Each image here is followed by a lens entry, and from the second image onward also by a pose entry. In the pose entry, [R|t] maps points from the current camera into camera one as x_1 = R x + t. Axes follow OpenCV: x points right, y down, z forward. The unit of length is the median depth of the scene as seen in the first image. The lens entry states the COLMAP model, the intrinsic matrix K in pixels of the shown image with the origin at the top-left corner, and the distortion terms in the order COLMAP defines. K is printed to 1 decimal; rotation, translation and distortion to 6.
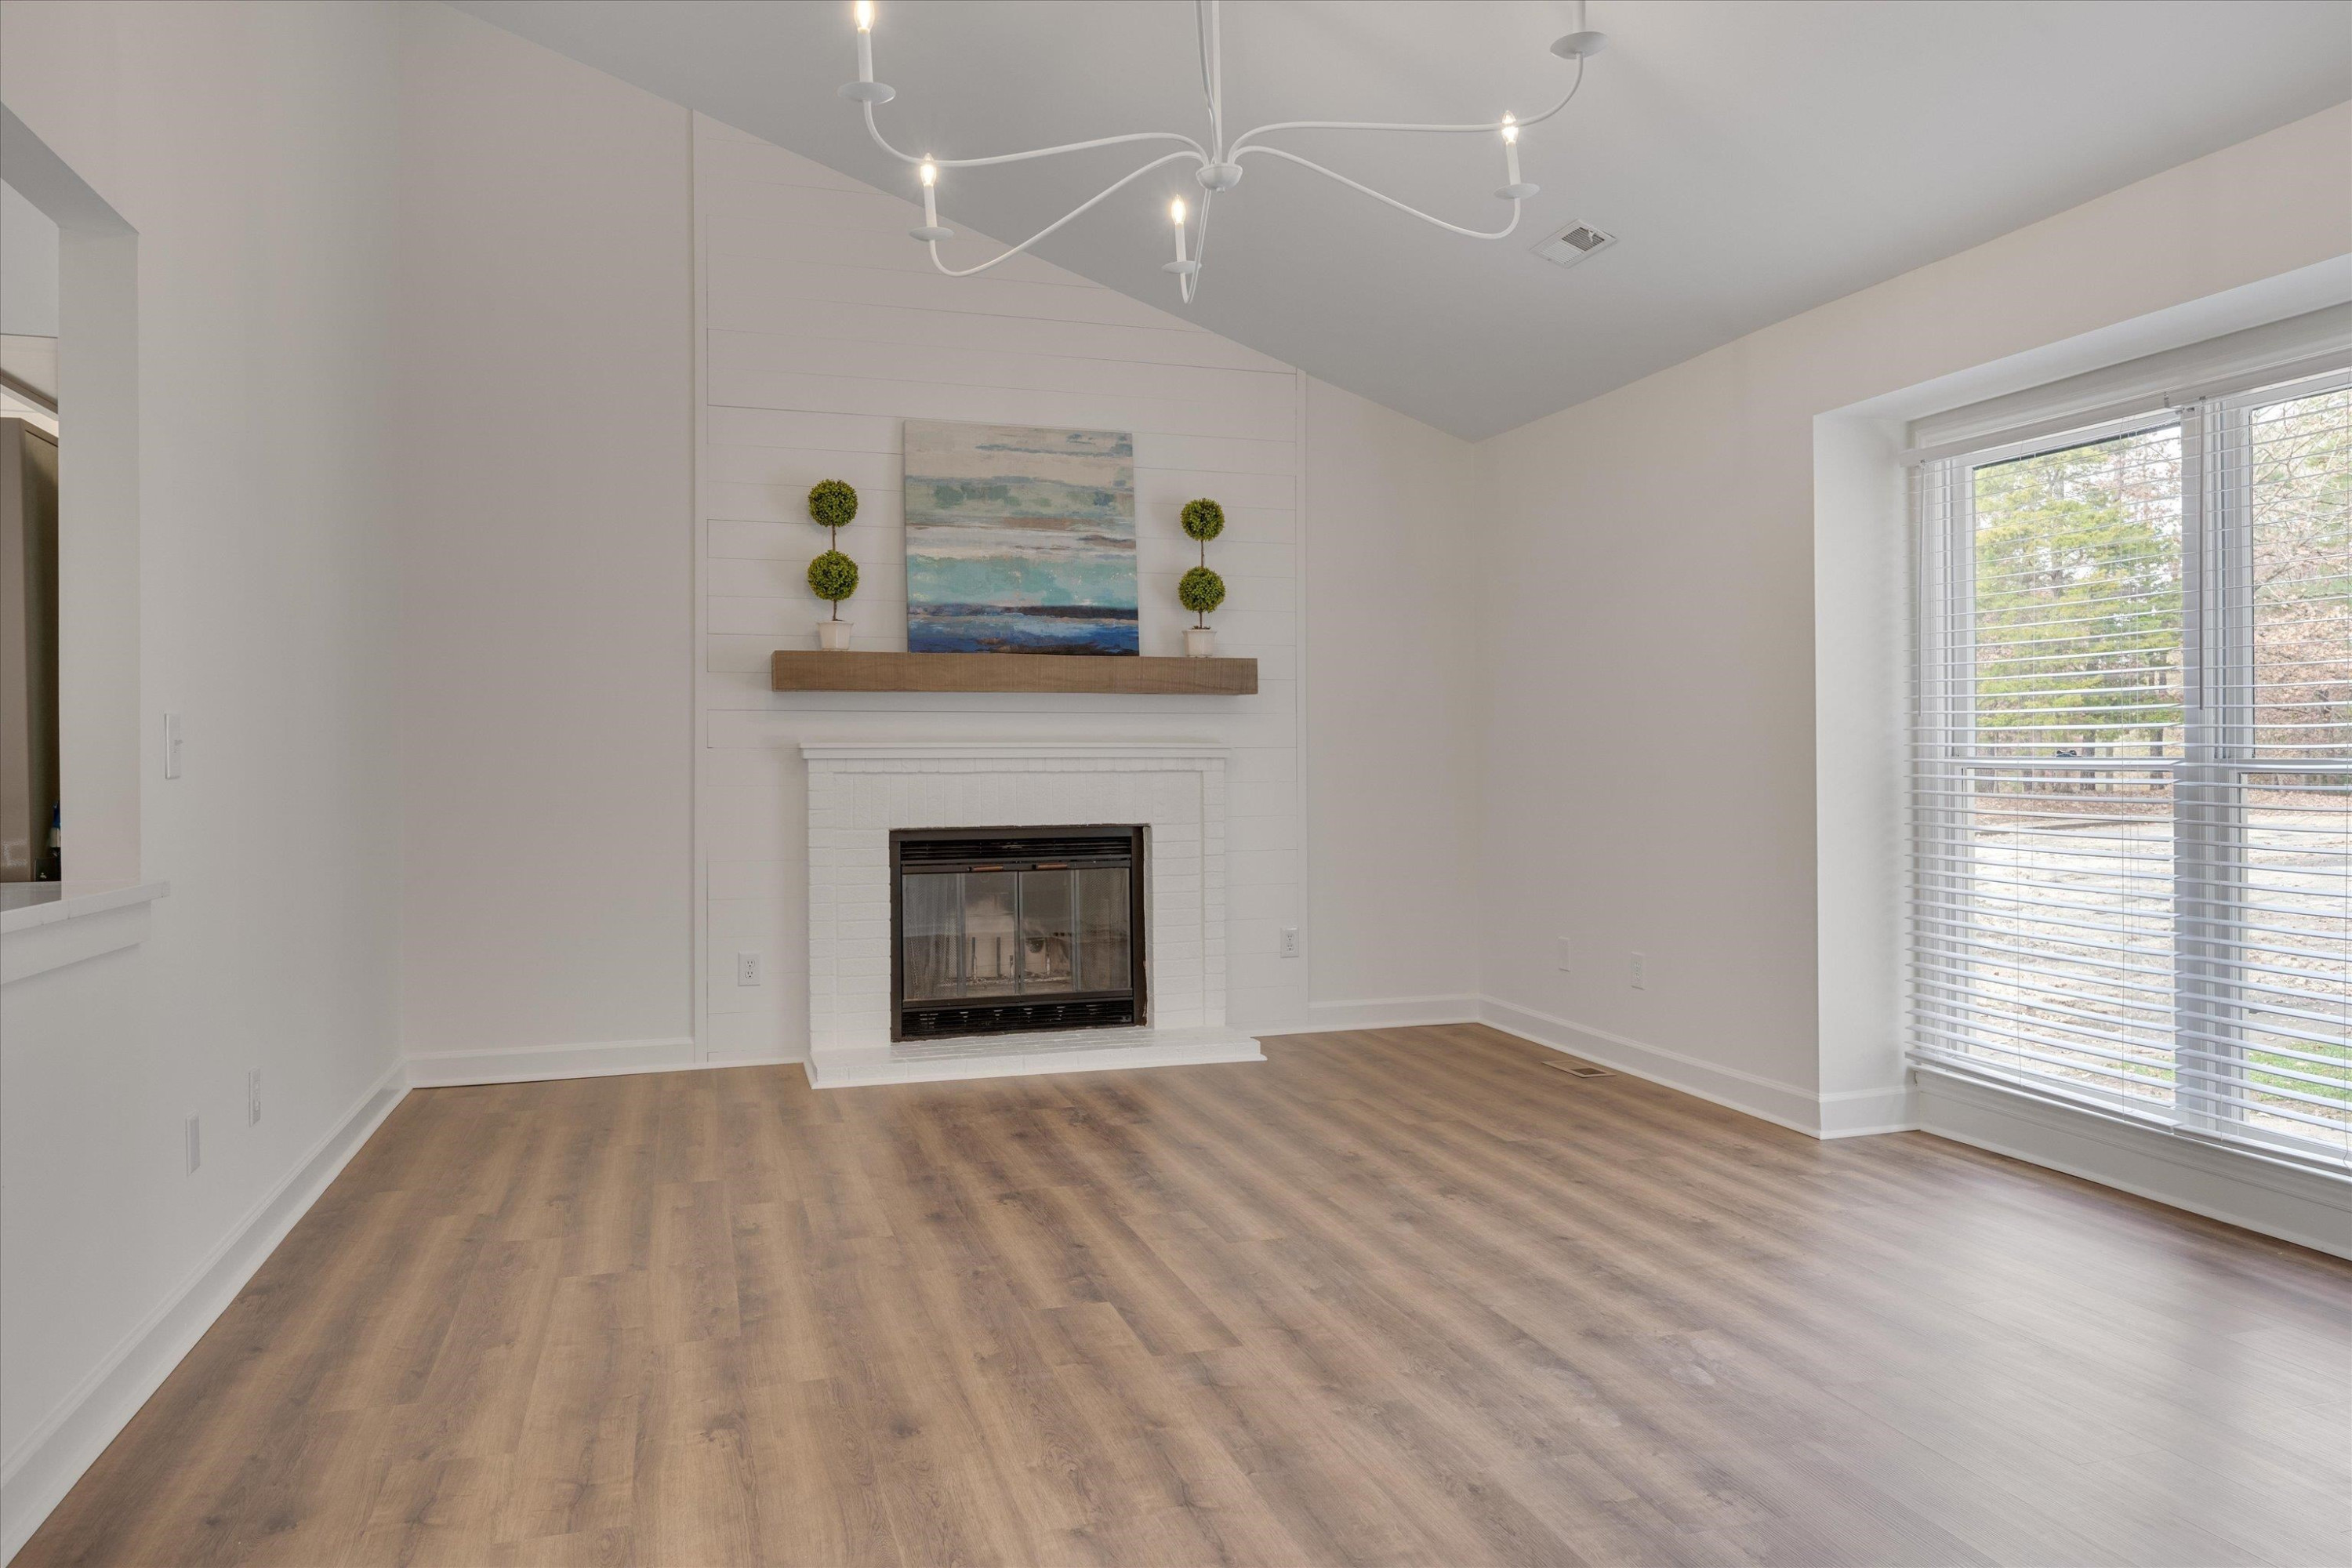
lens RADIAL K [[1582.9, 0, 1183.0], [0, 1582.9, 758.7], [0, 0, 1]] dist [0.006301, -0.011045]
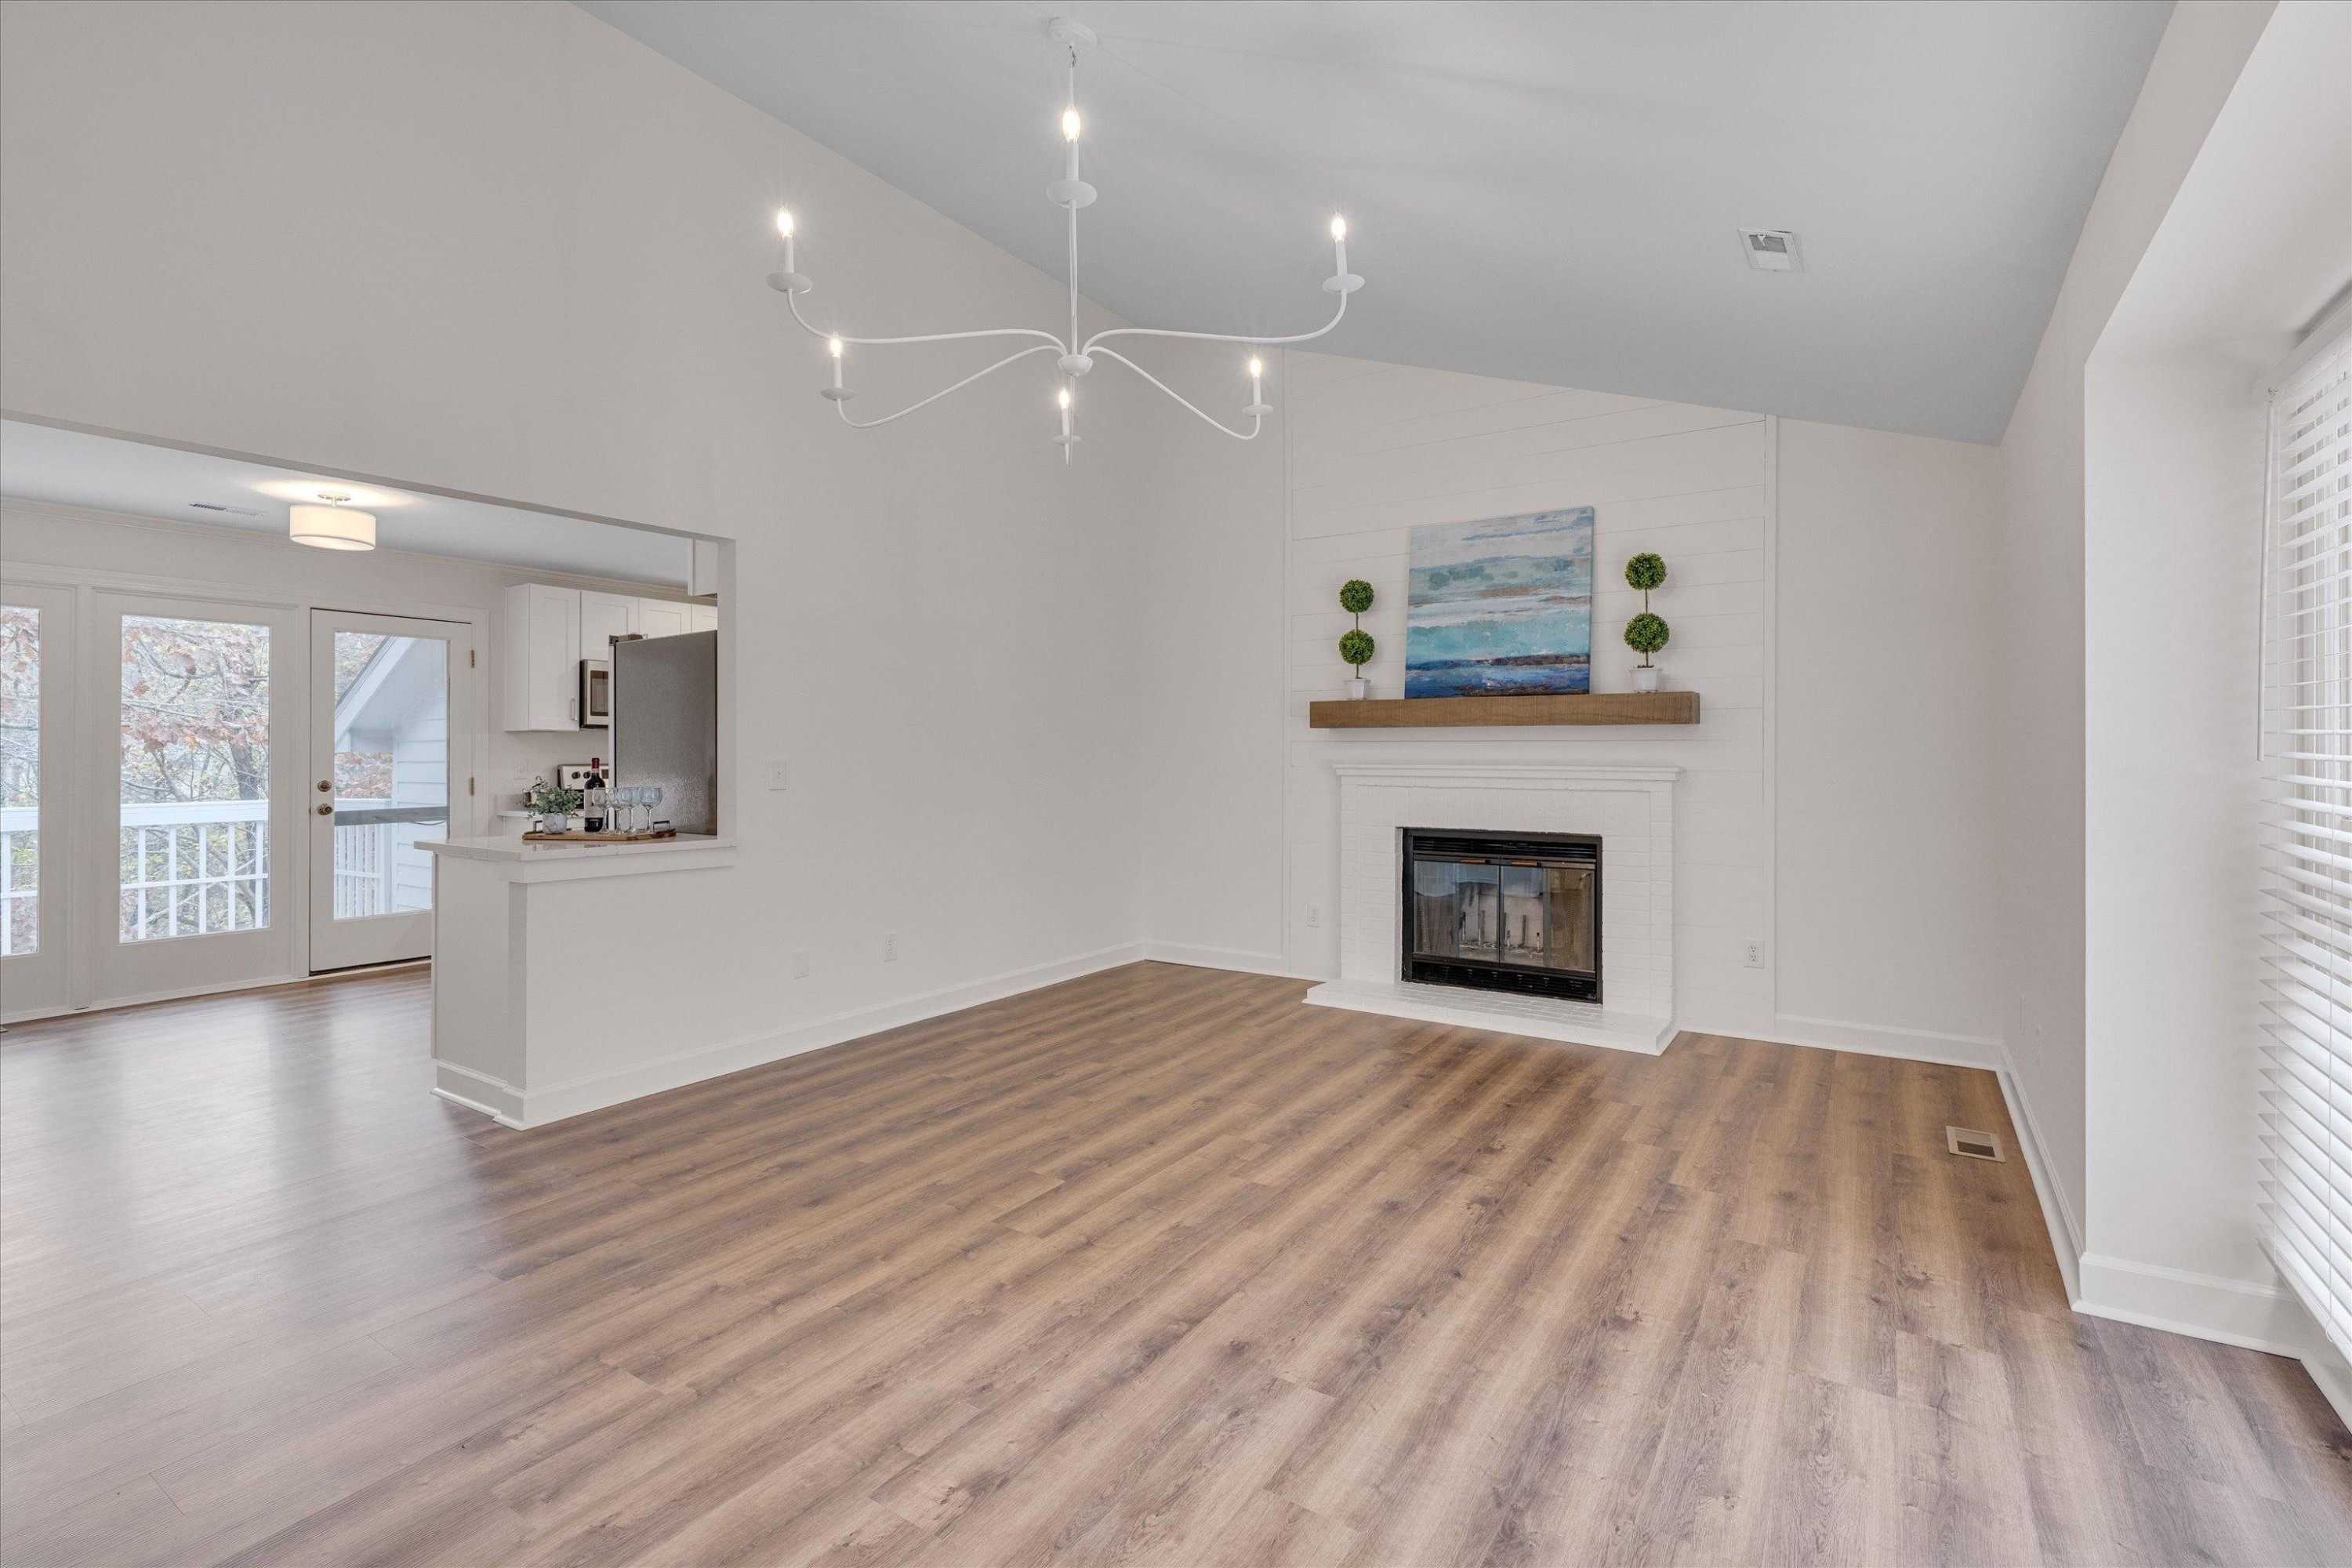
lens RADIAL K [[1062.5, 0, 1183.3], [0, 1062.5, 748.3], [0, 0, 1]] dist [-0.001368, -0.000449]
pose [[0.627006, 0.001686, -0.779013, 0.693572], [-0.002069, 0.999998, 0.000499, -0.039764], [0.779012, 0.001299, 0.627008, 0.448619]]
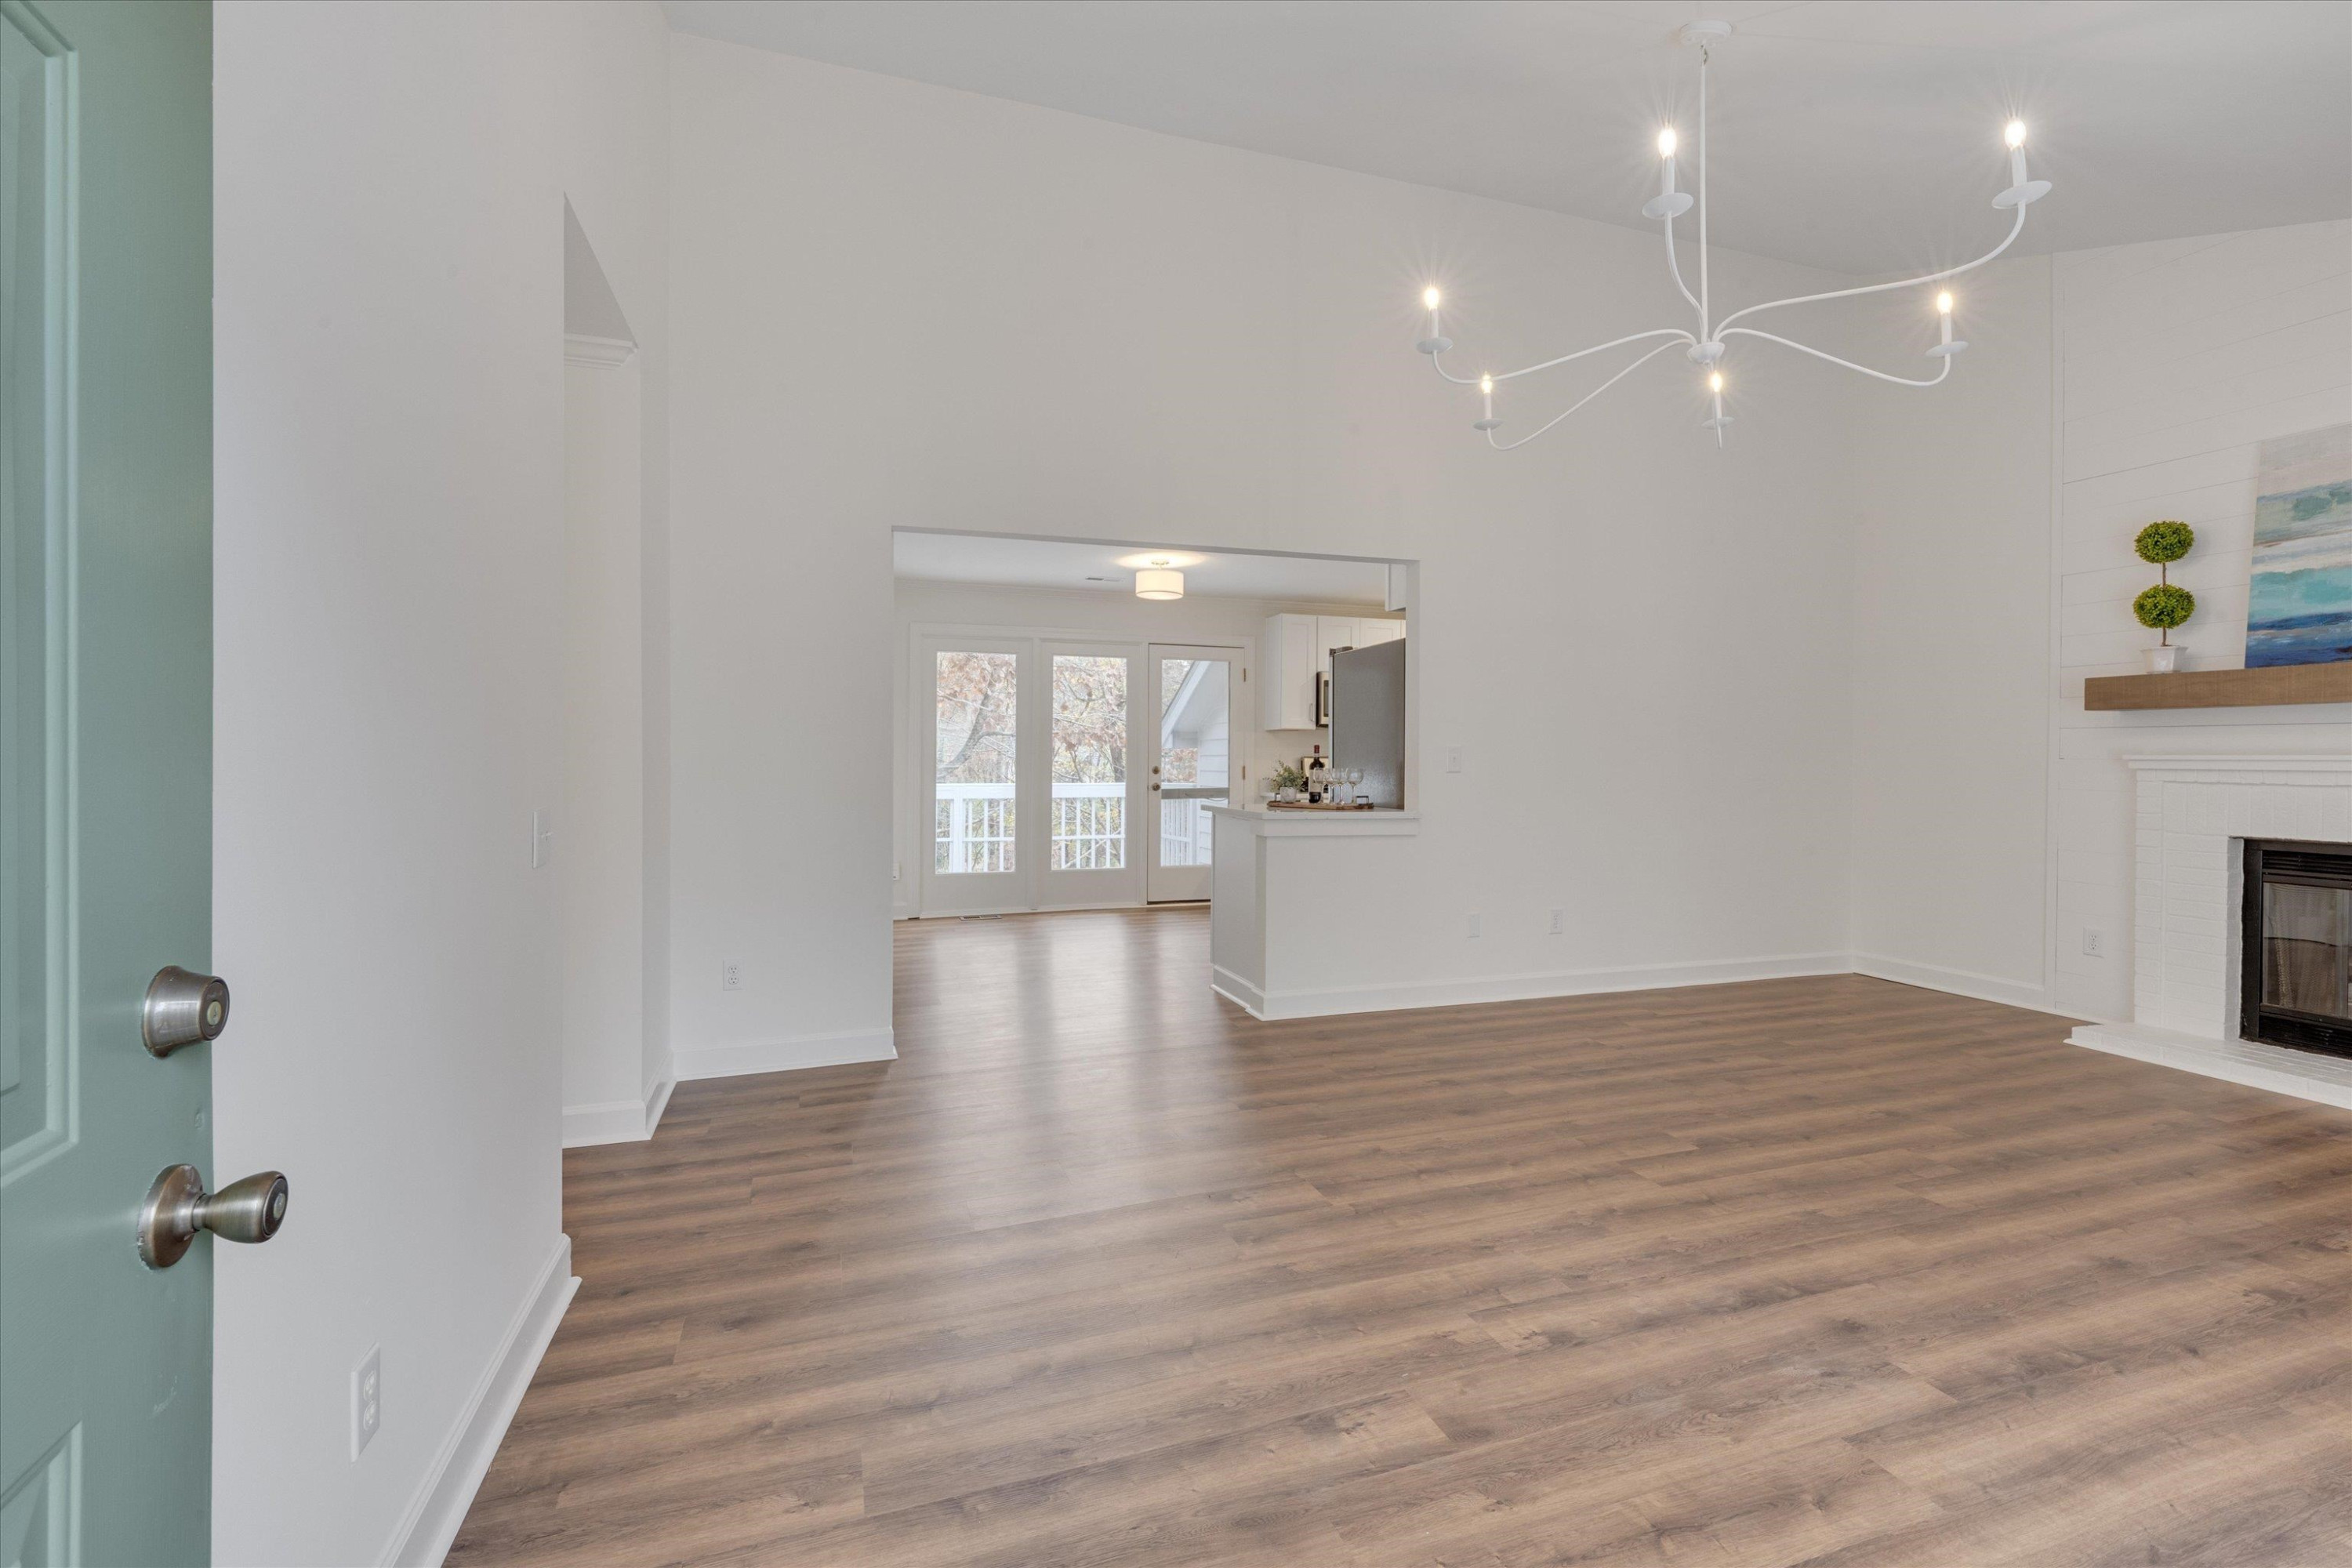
lens RADIAL K [[1020.9, 0, 1176.6], [0, 1020.9, 765.3], [0, 0, 1]] dist [-0.001266, -0.001783]
pose [[0.008927, 0.013912, -0.999863, 0.809441], [-0.001349, 0.999902, 0.013901, -0.019139], [0.999959, 0.001224, 0.008944, 0.469542]]
